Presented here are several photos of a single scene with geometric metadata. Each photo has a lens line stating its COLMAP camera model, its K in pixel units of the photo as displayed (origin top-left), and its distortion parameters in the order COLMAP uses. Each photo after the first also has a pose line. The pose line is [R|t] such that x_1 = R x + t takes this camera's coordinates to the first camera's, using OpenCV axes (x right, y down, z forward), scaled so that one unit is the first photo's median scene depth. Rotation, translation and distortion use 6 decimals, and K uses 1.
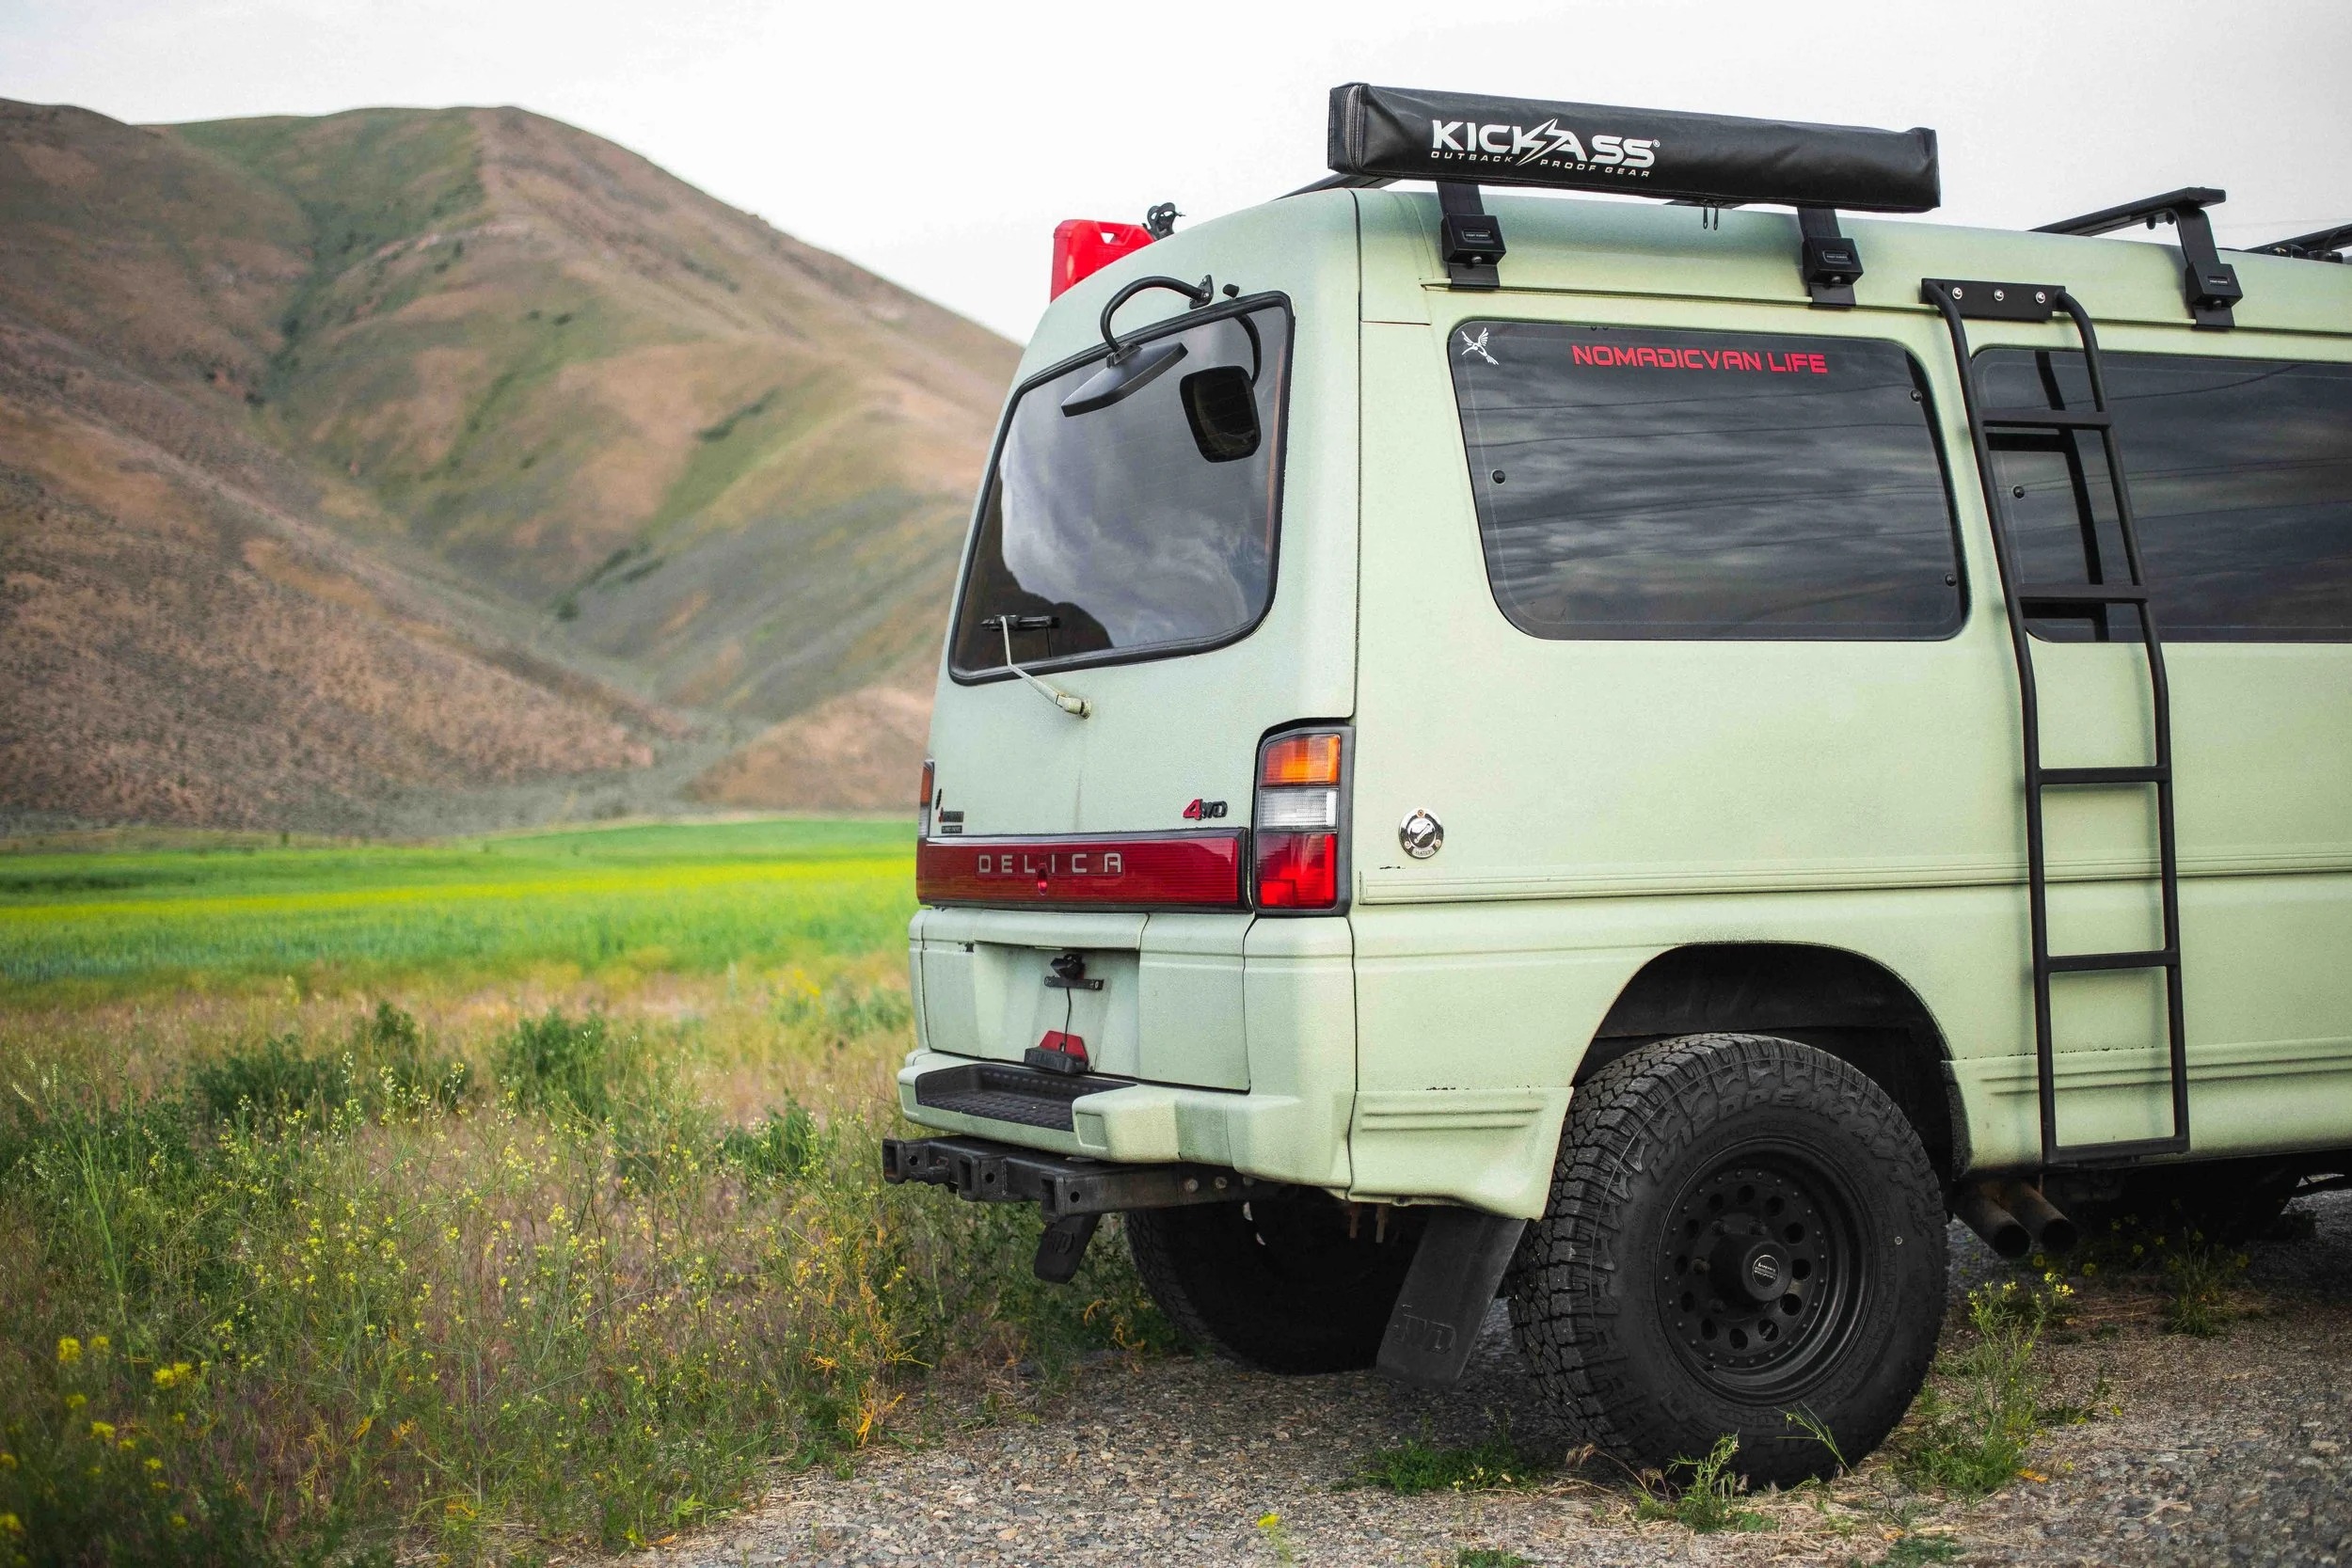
lens RADIAL K [[3319.5, 0, 1176.0], [0, 3319.5, 784.0], [0, 0, 1]] dist [-0.015019, 0.036425]
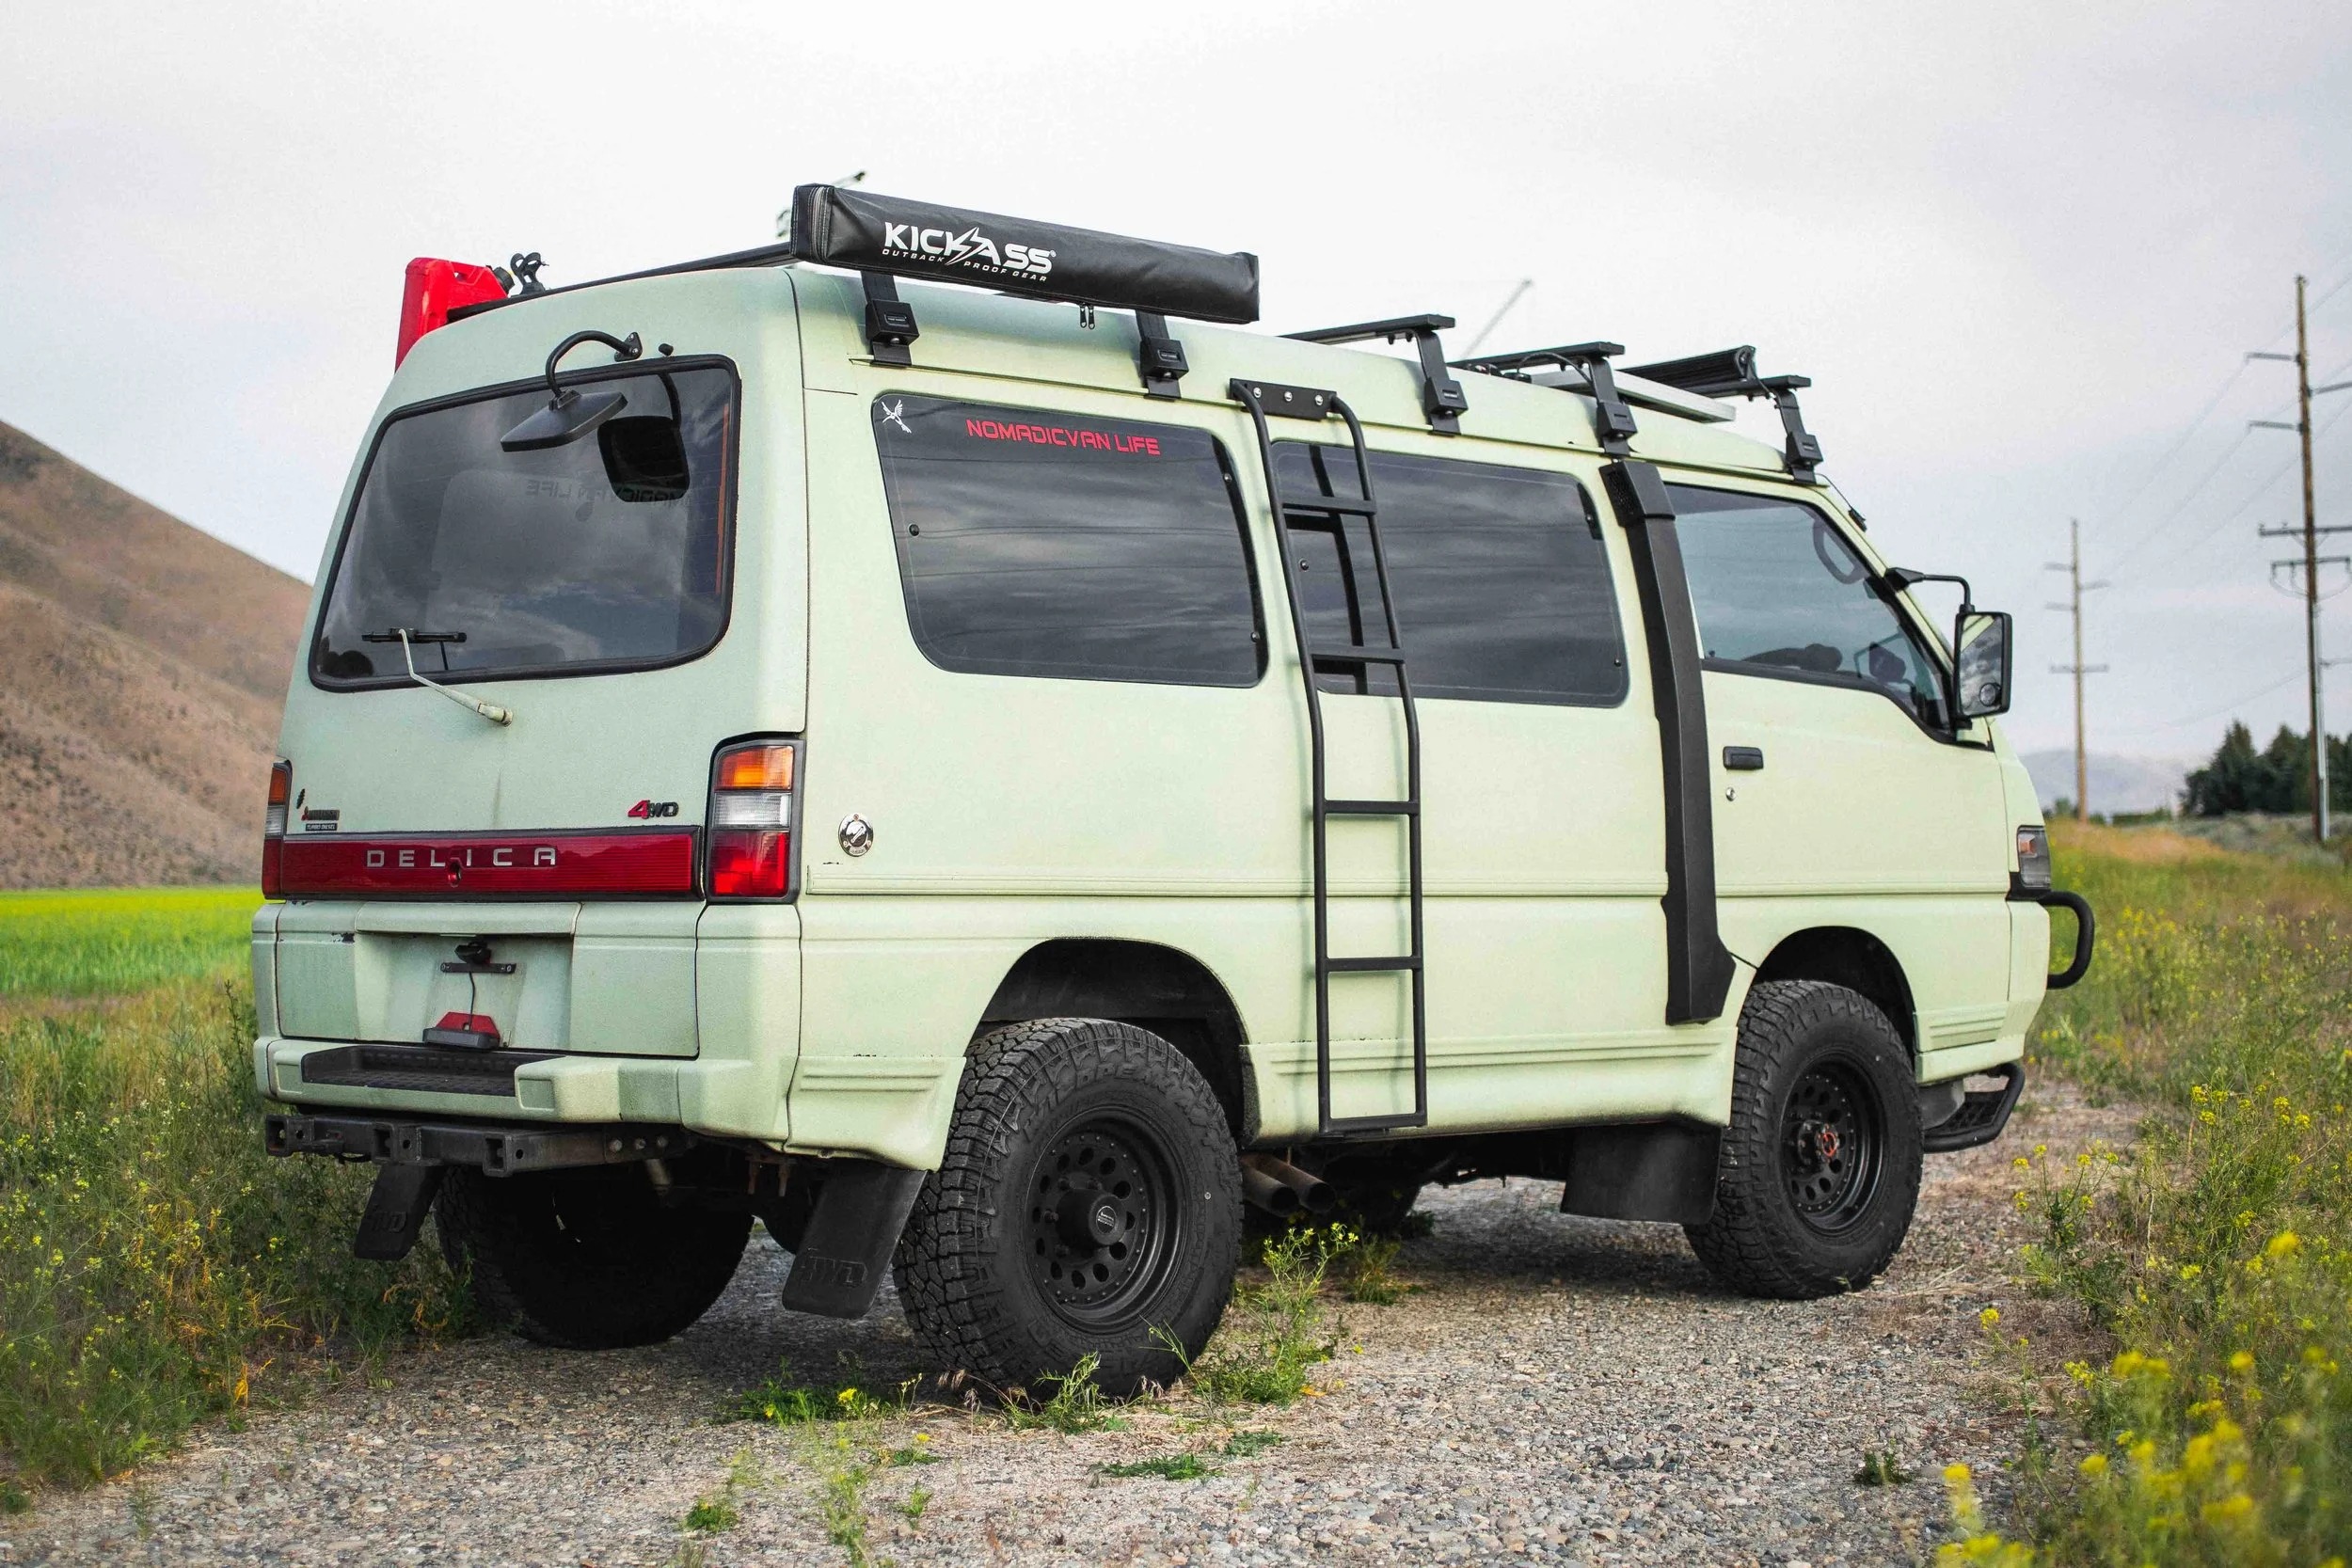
lens RADIAL K [[3762.5, 0, 1162.6], [0, 3762.5, 785.2], [0, 0, 1]] dist [0.021880, -0.126426]
pose [[0.946278, 0.034169, 0.321543, -0.233279], [-0.028737, 0.999353, -0.021624, 0.021640], [-0.322074, 0.011222, 0.946648, -0.262217]]
